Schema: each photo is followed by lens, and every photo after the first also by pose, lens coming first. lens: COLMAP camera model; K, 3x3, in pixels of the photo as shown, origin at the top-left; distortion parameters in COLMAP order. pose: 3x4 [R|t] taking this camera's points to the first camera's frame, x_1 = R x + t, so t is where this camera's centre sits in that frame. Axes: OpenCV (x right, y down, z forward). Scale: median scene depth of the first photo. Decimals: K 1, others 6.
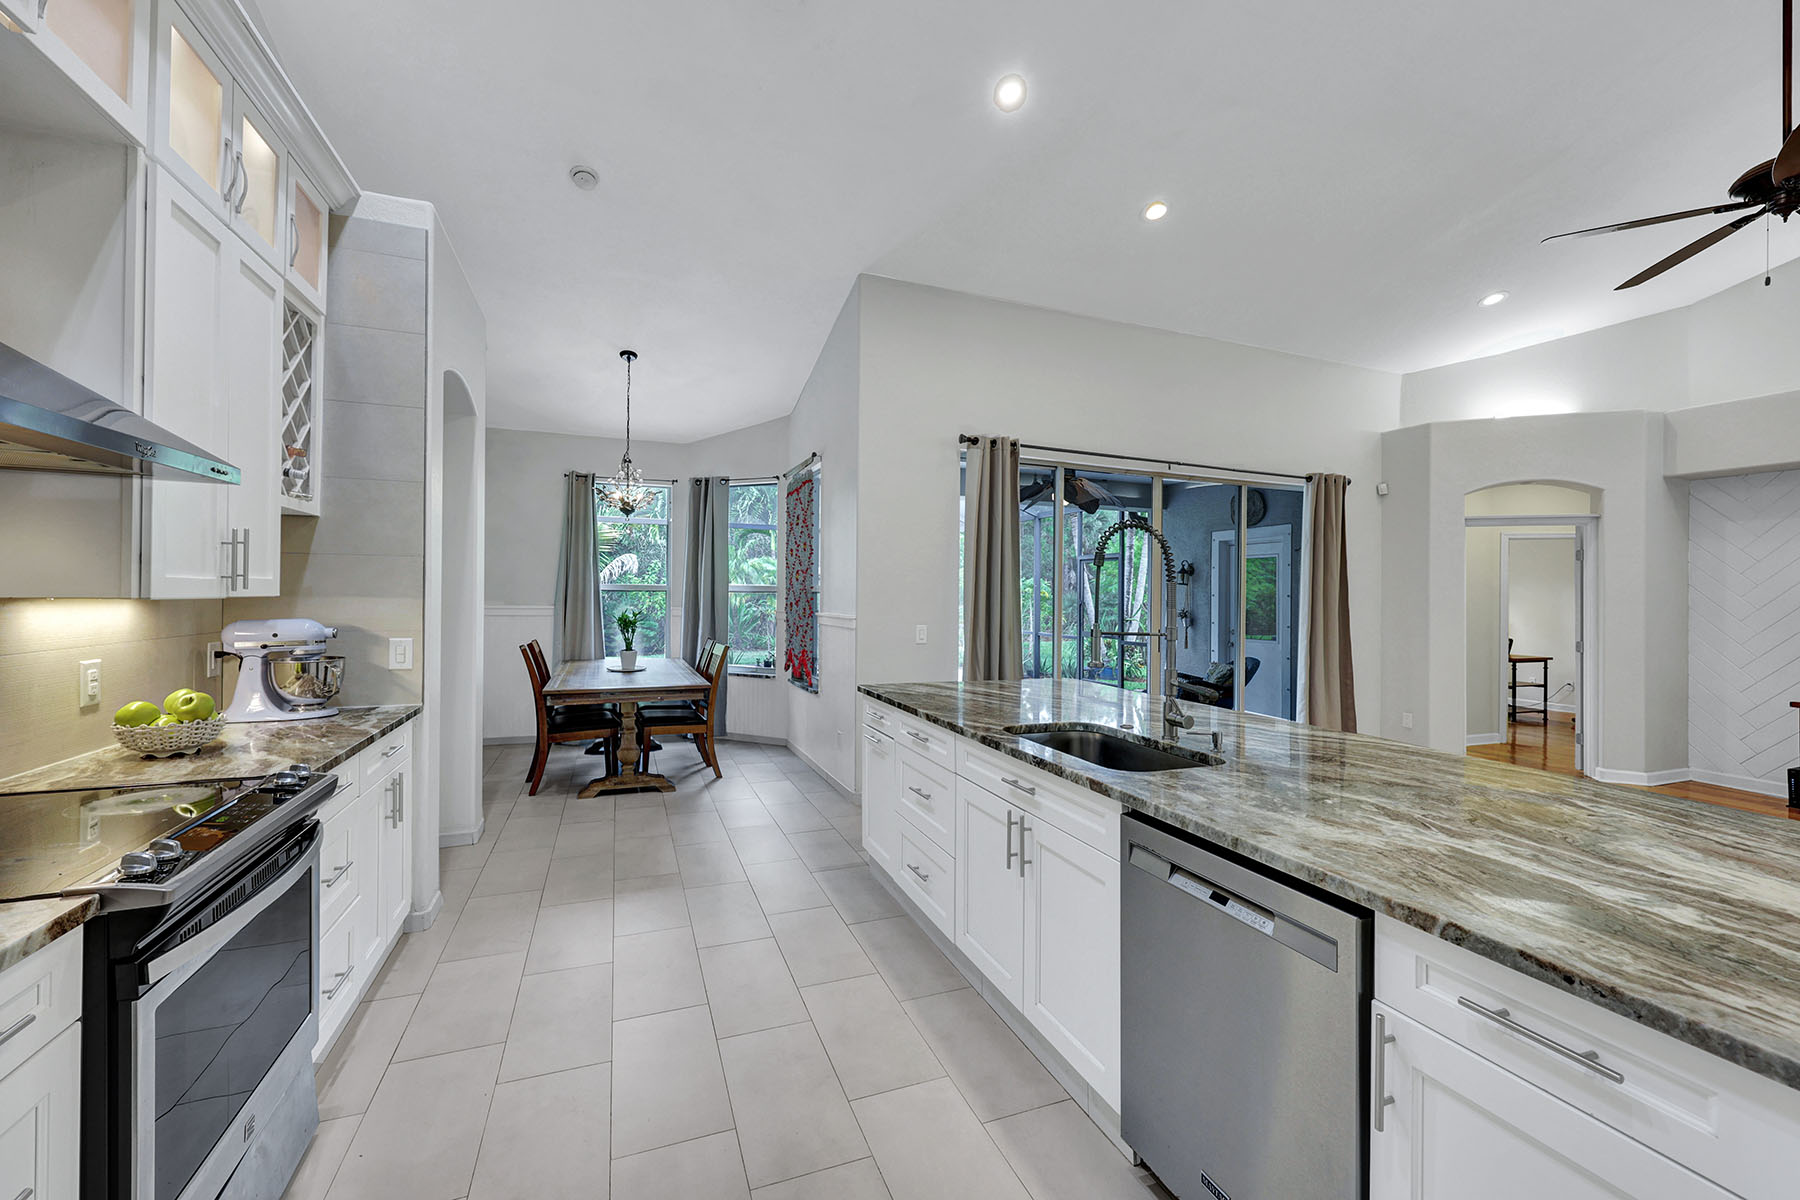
lens RADIAL K [[722.7, 0, 906.6], [0, 722.7, 595.6], [0, 0, 1]] dist [-0.000844, 0.000566]
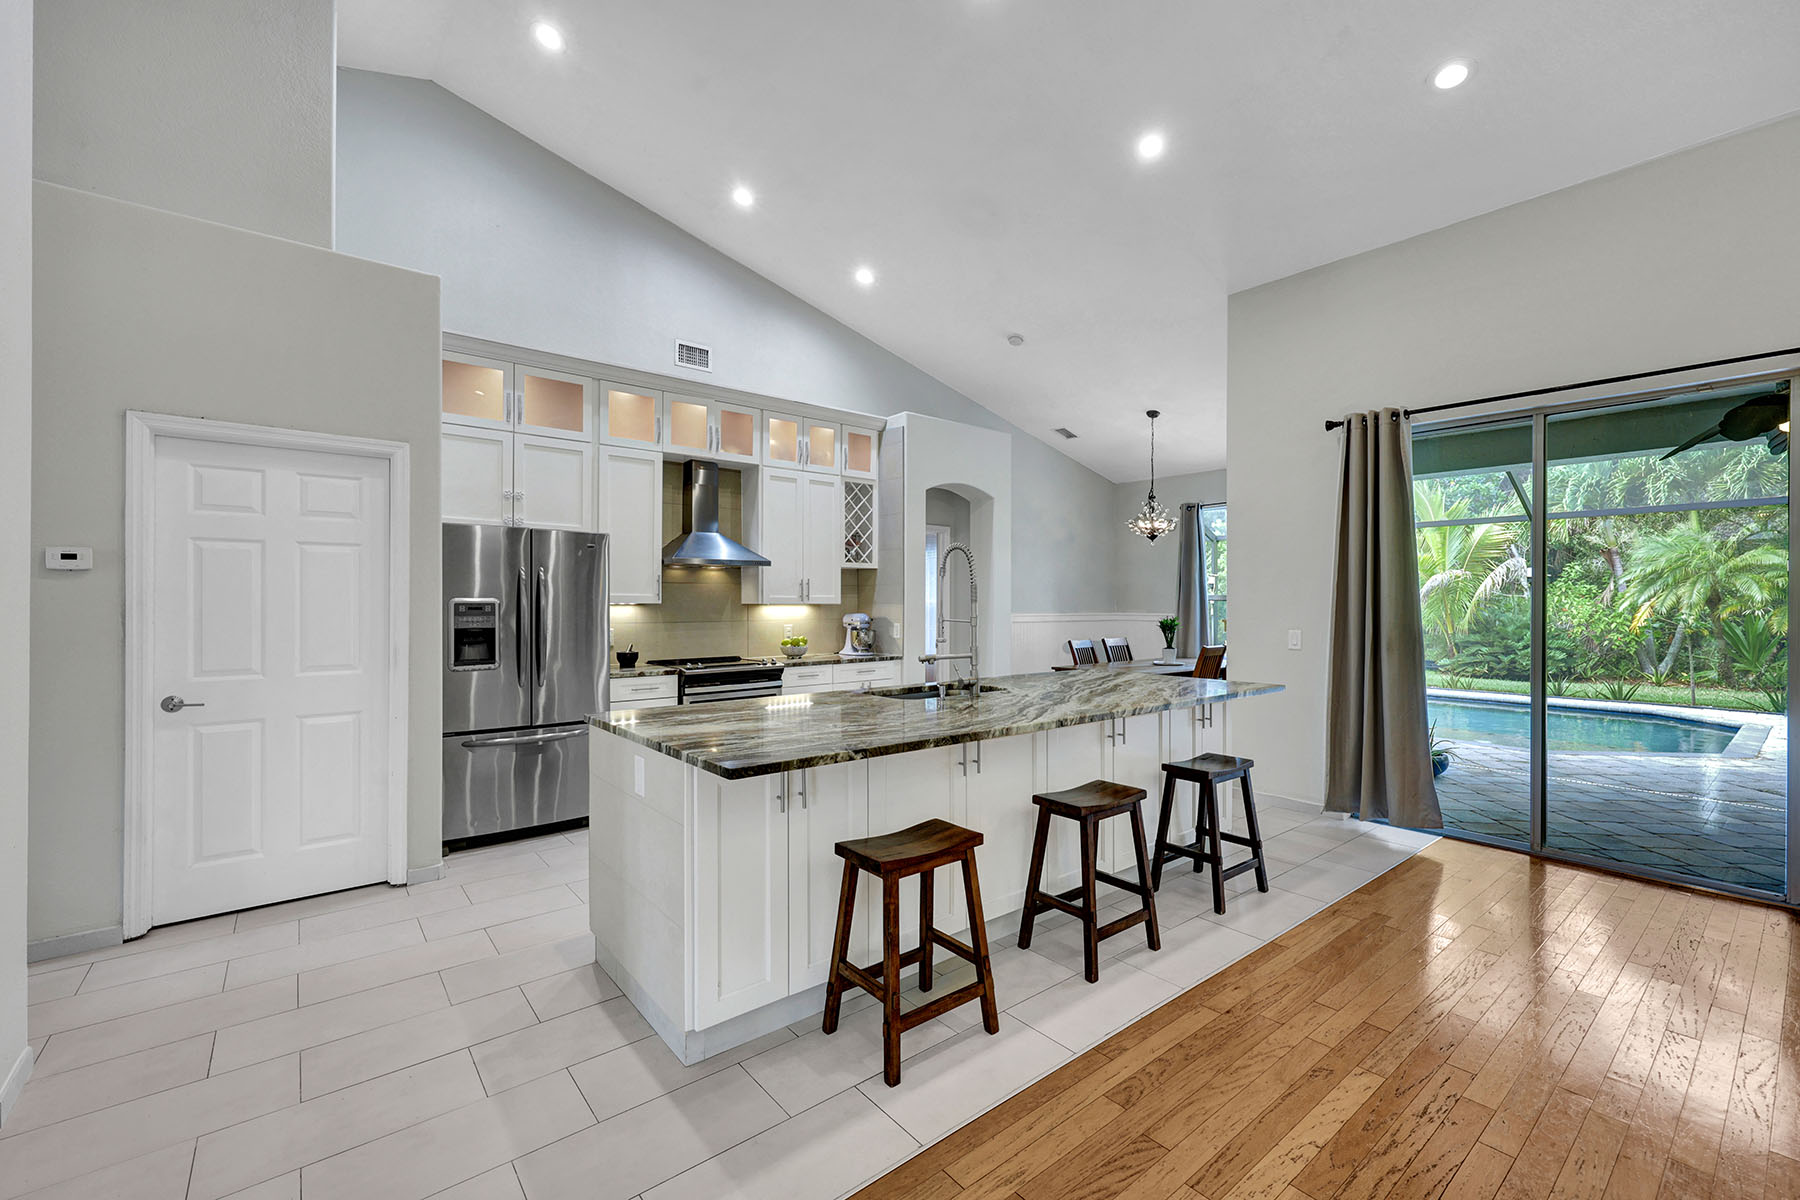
lens RADIAL K [[749.2, 0, 904.3], [0, 749.2, 602.7], [0, 0, 1]] dist [0.001357, -0.000804]
pose [[0.302048, -0.016592, -0.953148, 0.700441], [0.002164, 0.999858, -0.016719, 0.017552], [0.953290, 0.002988, 0.302041, 0.180851]]
